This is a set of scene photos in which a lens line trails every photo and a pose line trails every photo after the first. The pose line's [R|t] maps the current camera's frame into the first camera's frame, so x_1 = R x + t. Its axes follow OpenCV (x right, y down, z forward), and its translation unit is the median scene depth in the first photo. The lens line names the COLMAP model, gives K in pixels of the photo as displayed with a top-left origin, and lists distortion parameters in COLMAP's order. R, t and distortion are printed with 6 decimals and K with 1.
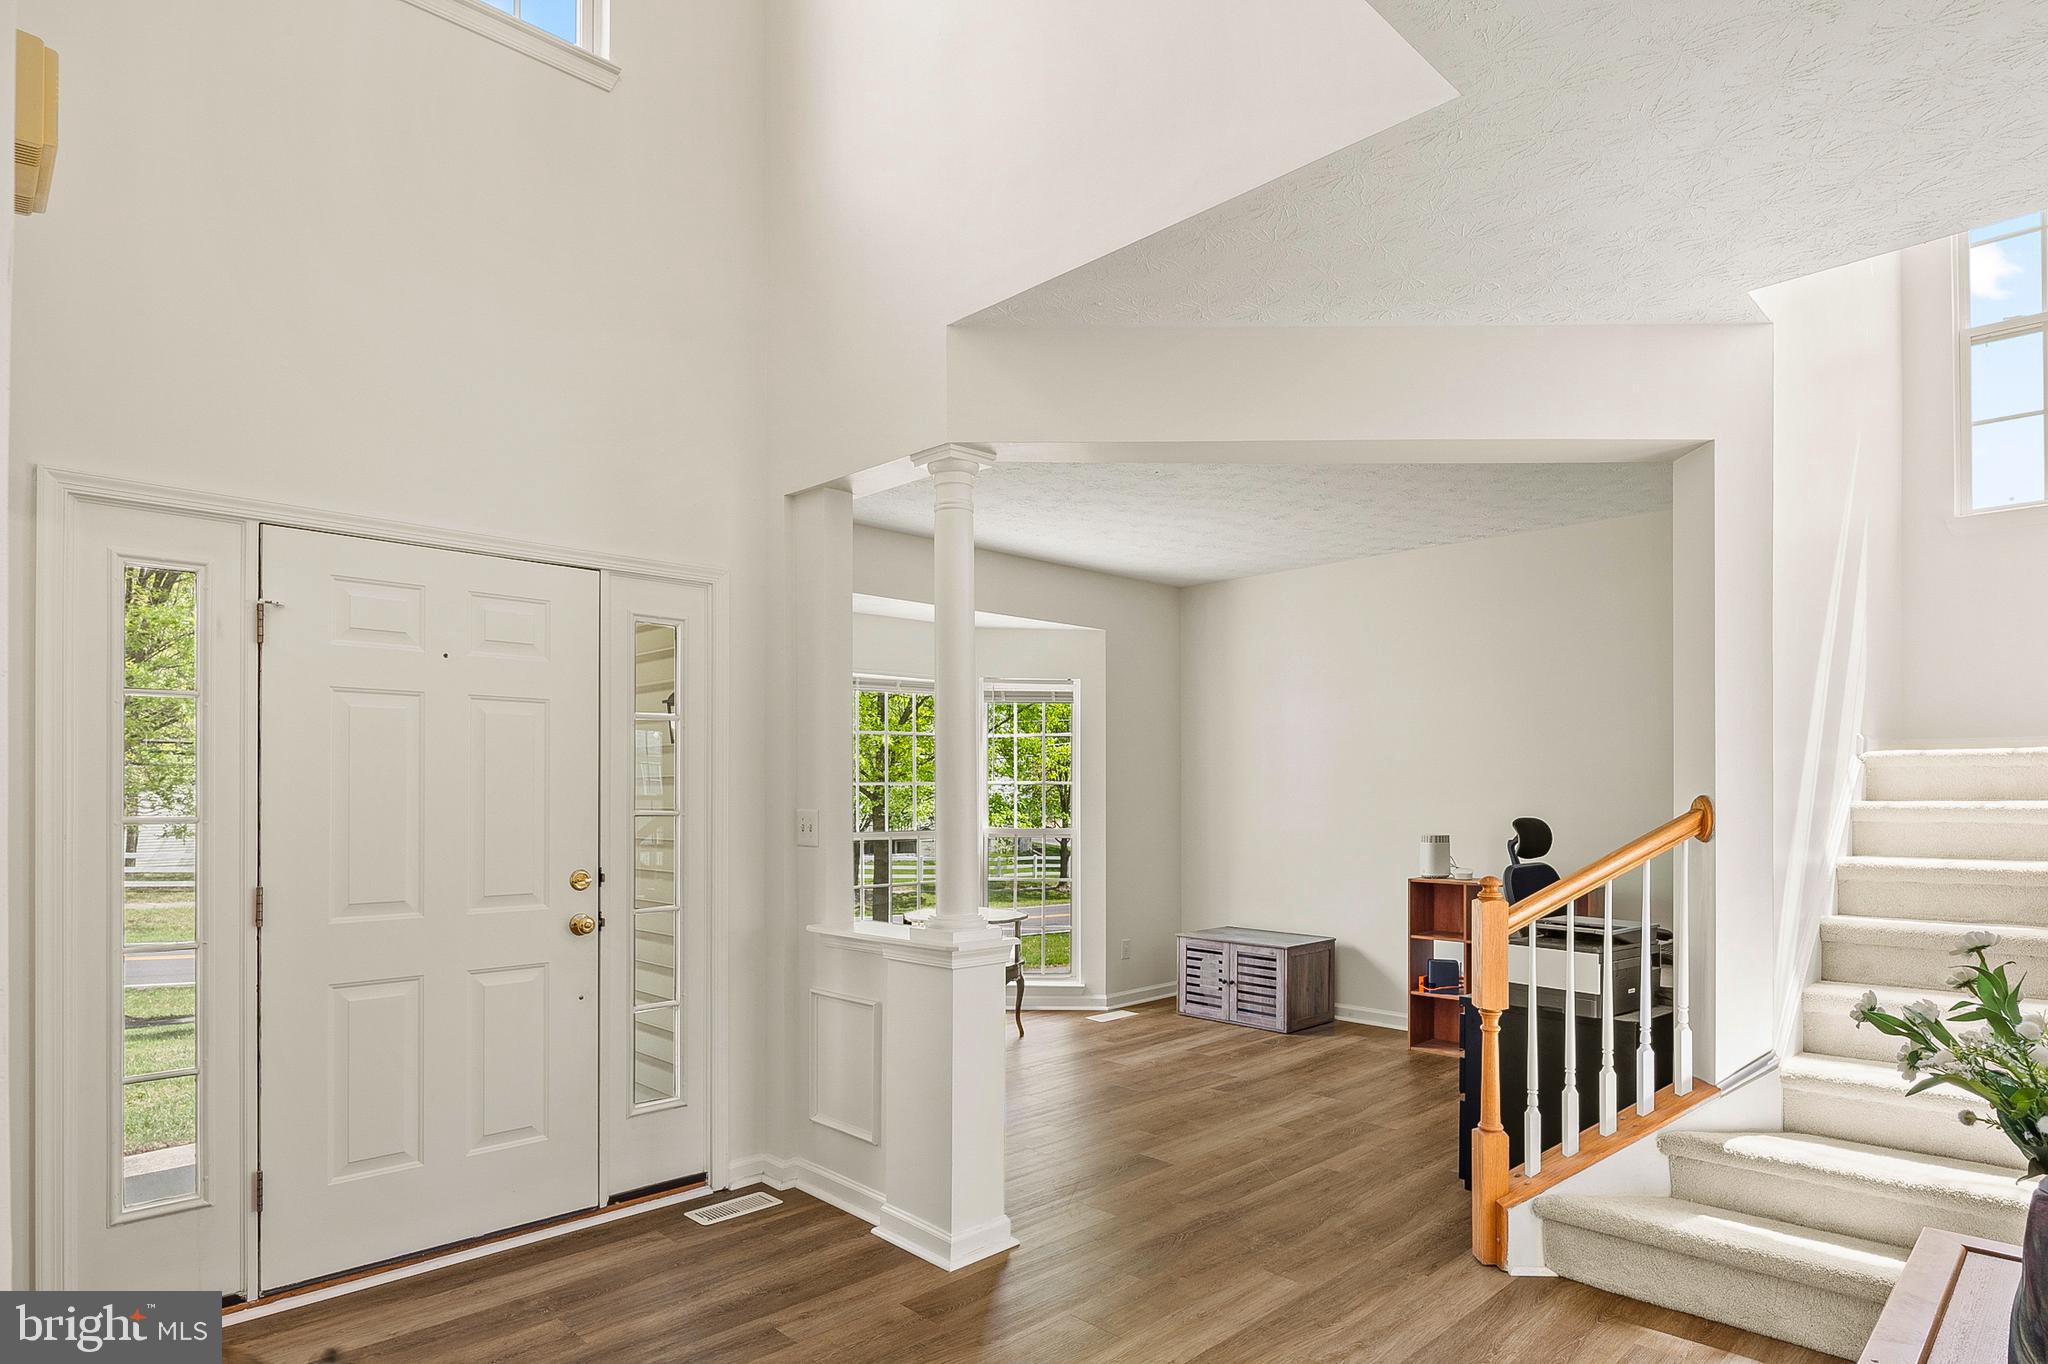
lens RADIAL K [[1117.5, 0, 1021.5], [0, 1117.5, 771.1], [0, 0, 1]] dist [-0.030277, -0.000816]
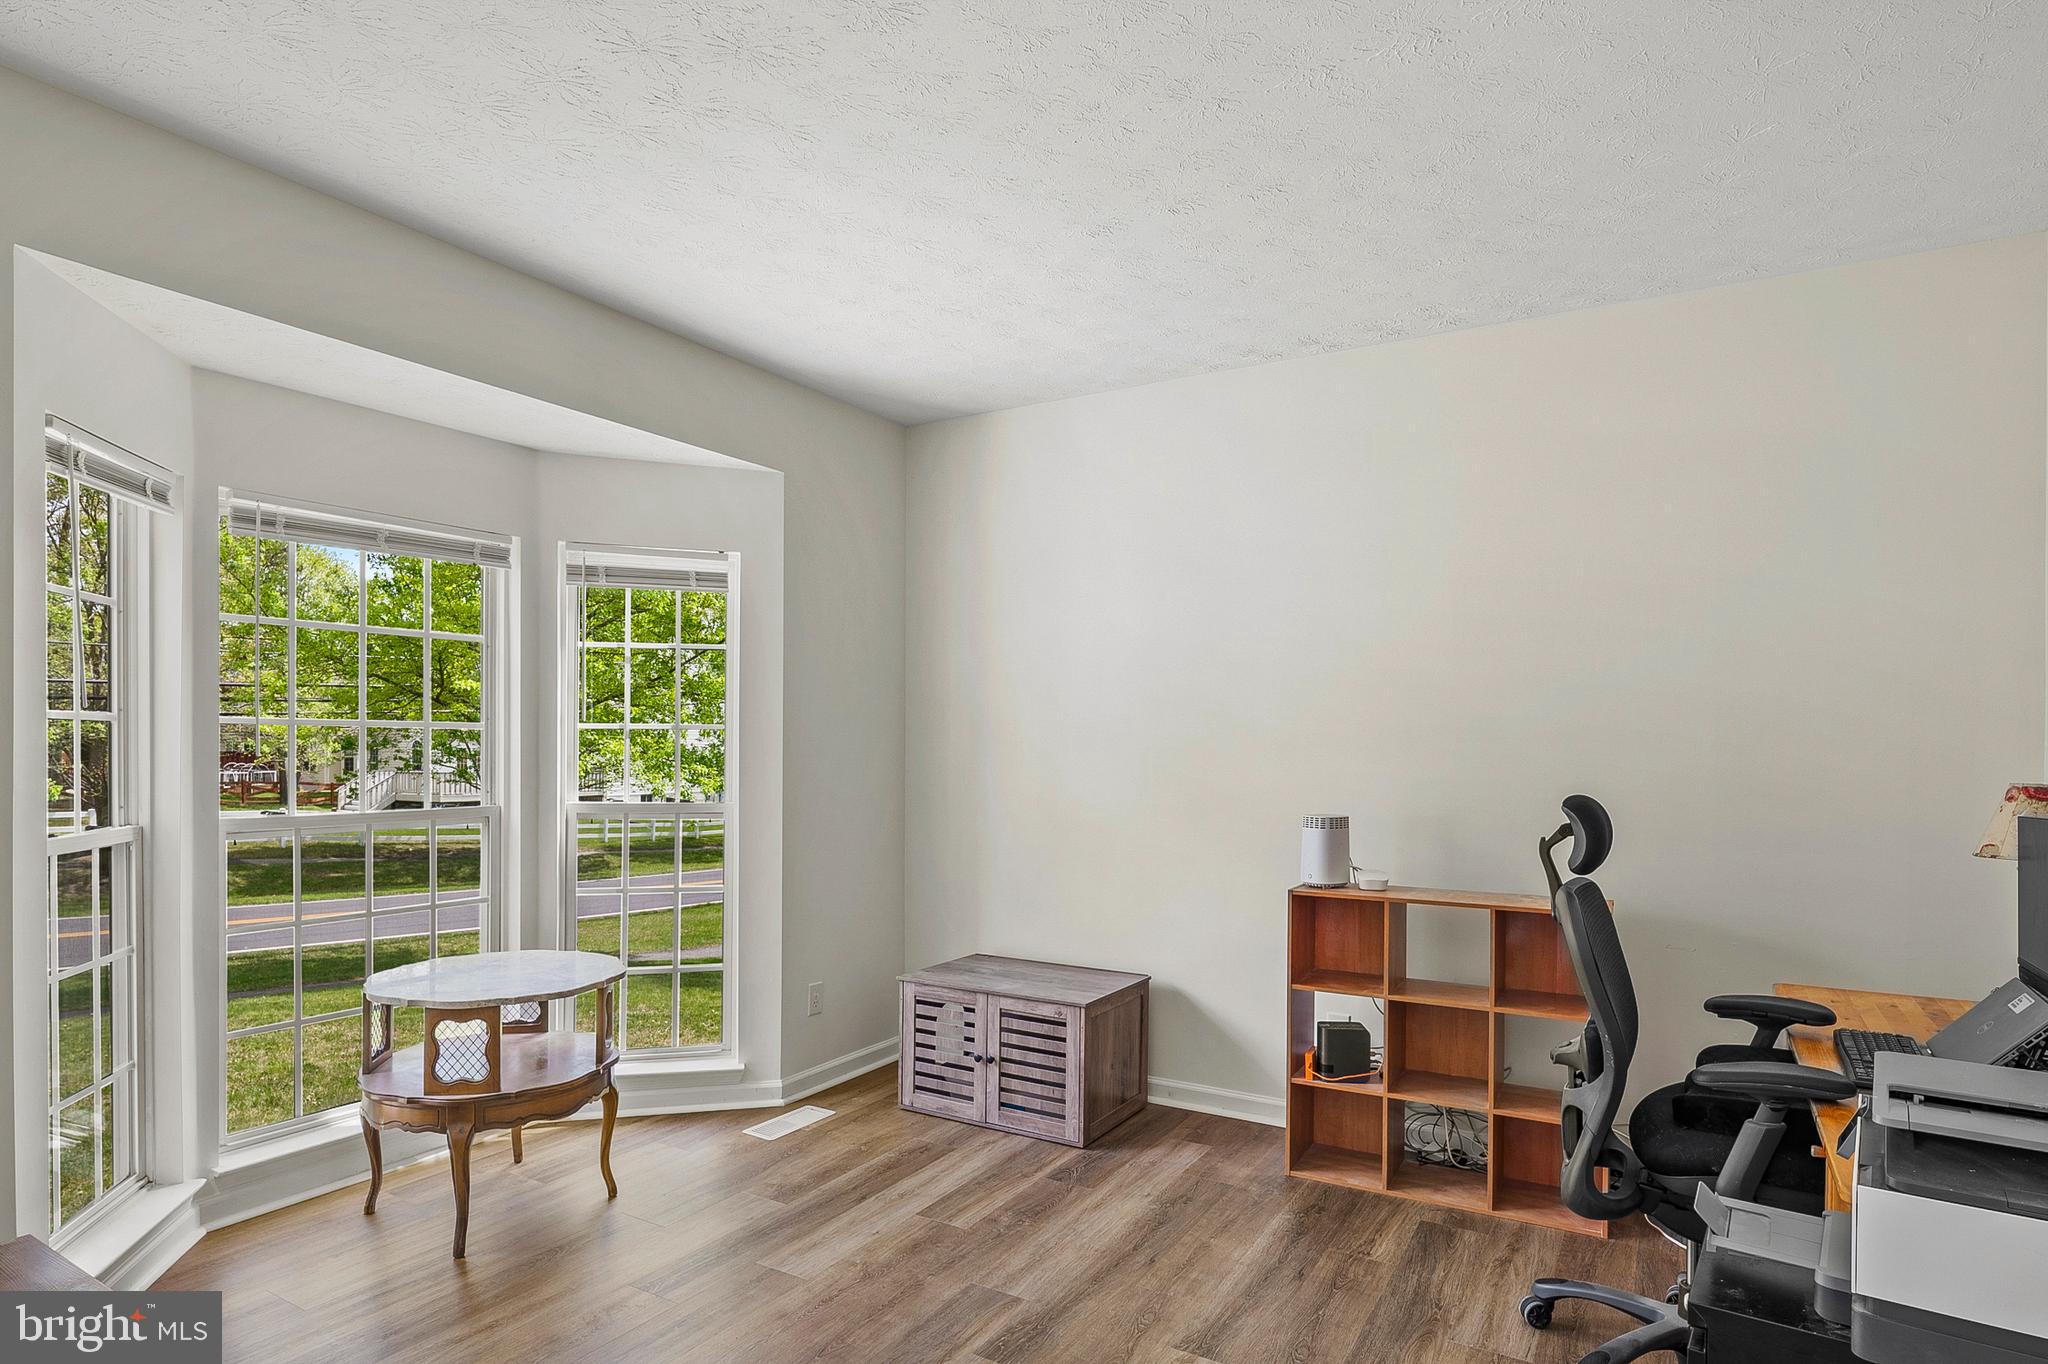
lens RADIAL K [[1117.5, 0, 1021.5], [0, 1117.5, 771.1], [0, 0, 1]] dist [-0.030277, -0.000816]
pose [[0.967566, -0.000018, 0.252617, 0.053046], [-0.011178, 0.999018, 0.042883, 0.008106], [-0.252369, -0.044316, 0.966616, 0.423783]]
